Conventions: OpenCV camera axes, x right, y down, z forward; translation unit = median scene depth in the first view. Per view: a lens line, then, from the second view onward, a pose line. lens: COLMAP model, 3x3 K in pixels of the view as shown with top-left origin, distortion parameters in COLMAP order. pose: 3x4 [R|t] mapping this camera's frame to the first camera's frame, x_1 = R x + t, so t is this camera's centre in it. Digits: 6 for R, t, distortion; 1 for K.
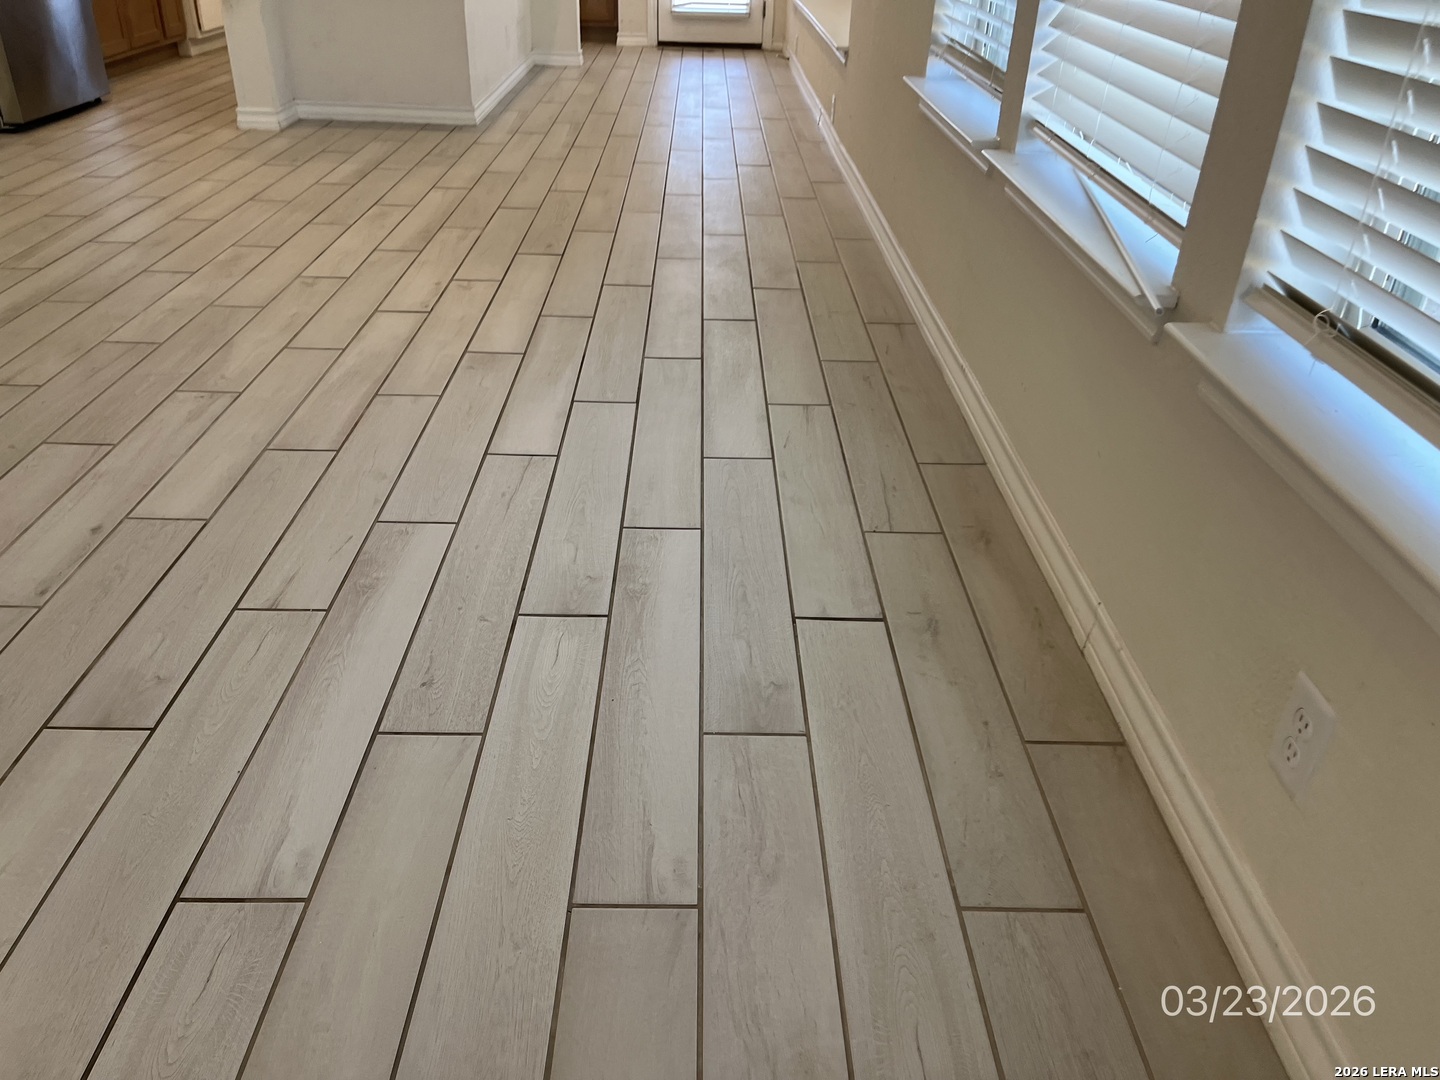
lens RADIAL K [[1088.4, 0, 724.6], [0, 1088.4, 537.1], [0, 0, 1]] dist [0.023340, -0.008319]
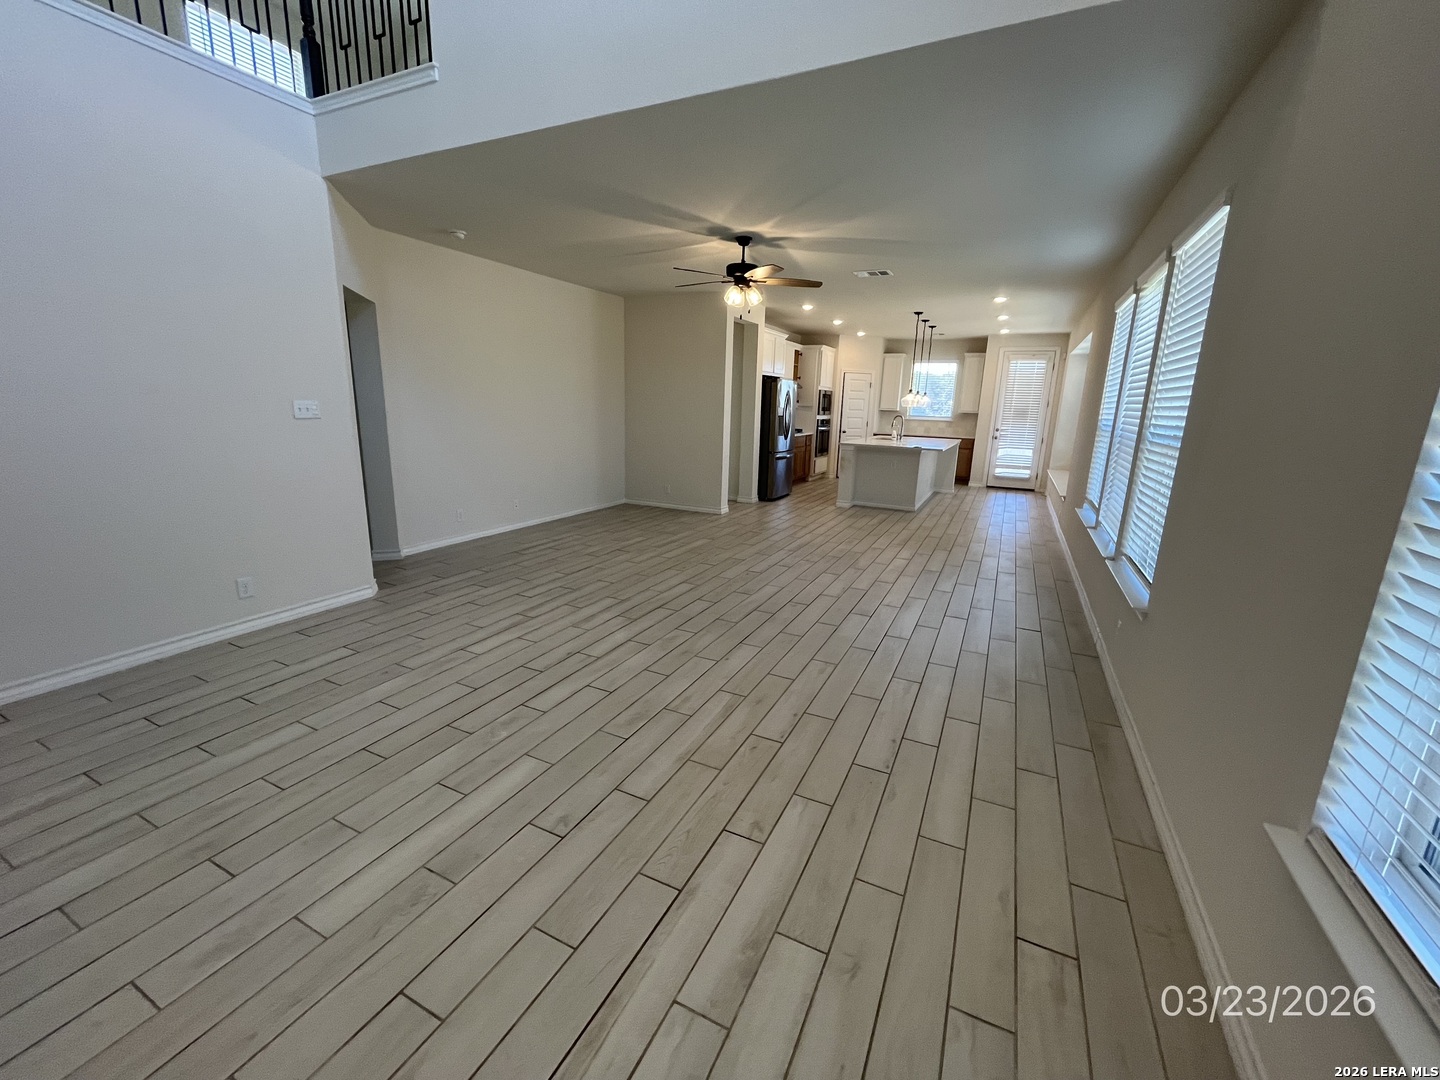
lens RADIAL K [[588.8, 0, 723.2], [0, 588.8, 542.1], [0, 0, 1]] dist [-0.003033, 0.000264]
pose [[0.892294, 0.104716, -0.439142, 0.006984], [-0.232890, 0.940074, -0.249045, 0.214740], [0.386747, 0.324493, 0.863210, -0.534155]]
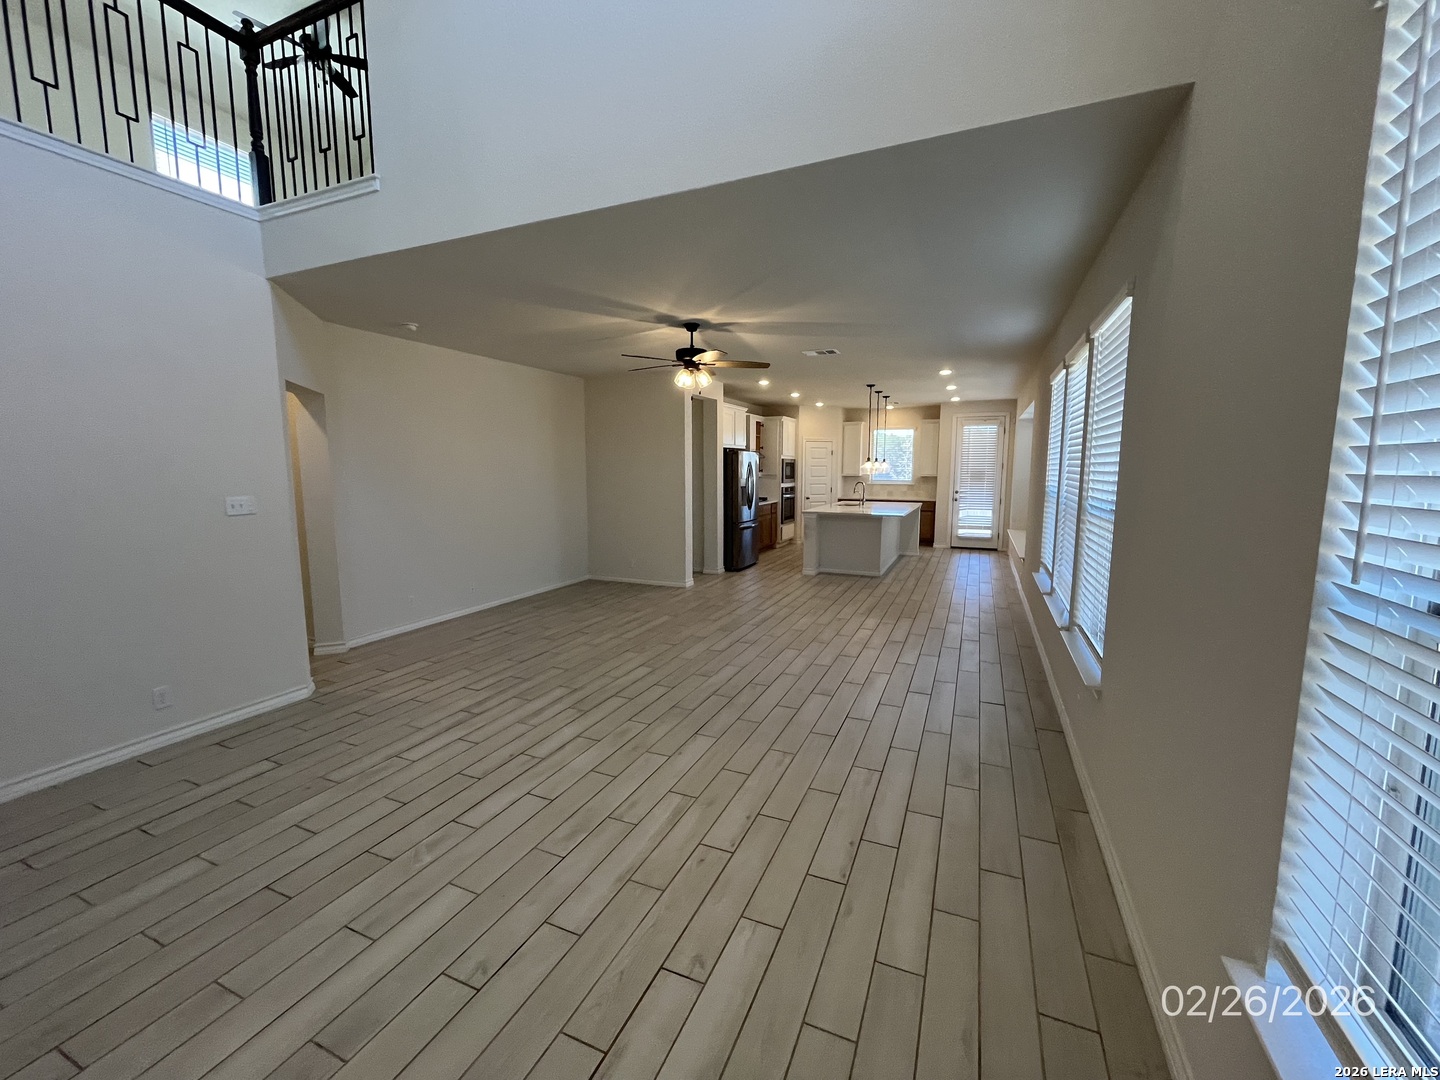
lens RADIAL K [[588.8, 0, 723.1], [0, 588.8, 541.7], [0, 0, 1]] dist [-0.003033, 0.000264]
pose [[0.910782, 0.025161, -0.412120, 0.029763], [-0.186795, 0.915262, -0.356936, 0.179300], [0.368217, 0.402073, 0.838304, -0.517162]]
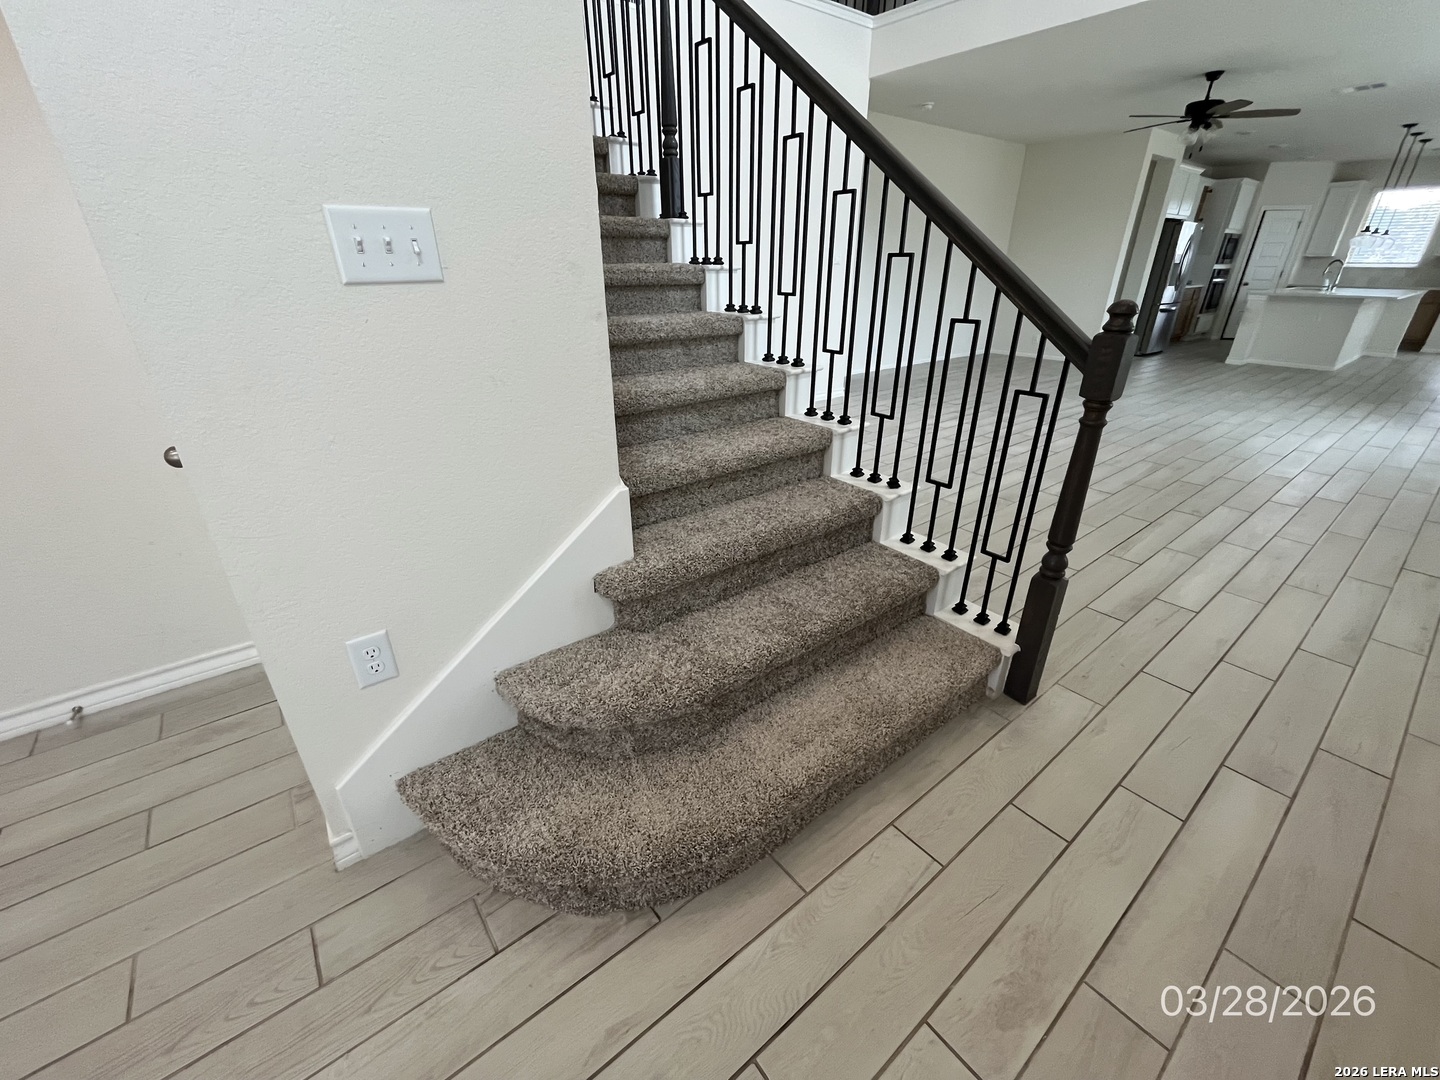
lens RADIAL K [[588.8, 0, 717.8], [0, 588.8, 538.8], [0, 0, 1]] dist [-0.003033, 0.000264]
pose [[0.601066, 0.315029, -0.734491, 0.042764], [-0.388263, 0.918395, 0.076175, 0.491240], [0.698550, 0.239389, 0.674330, -0.939241]]
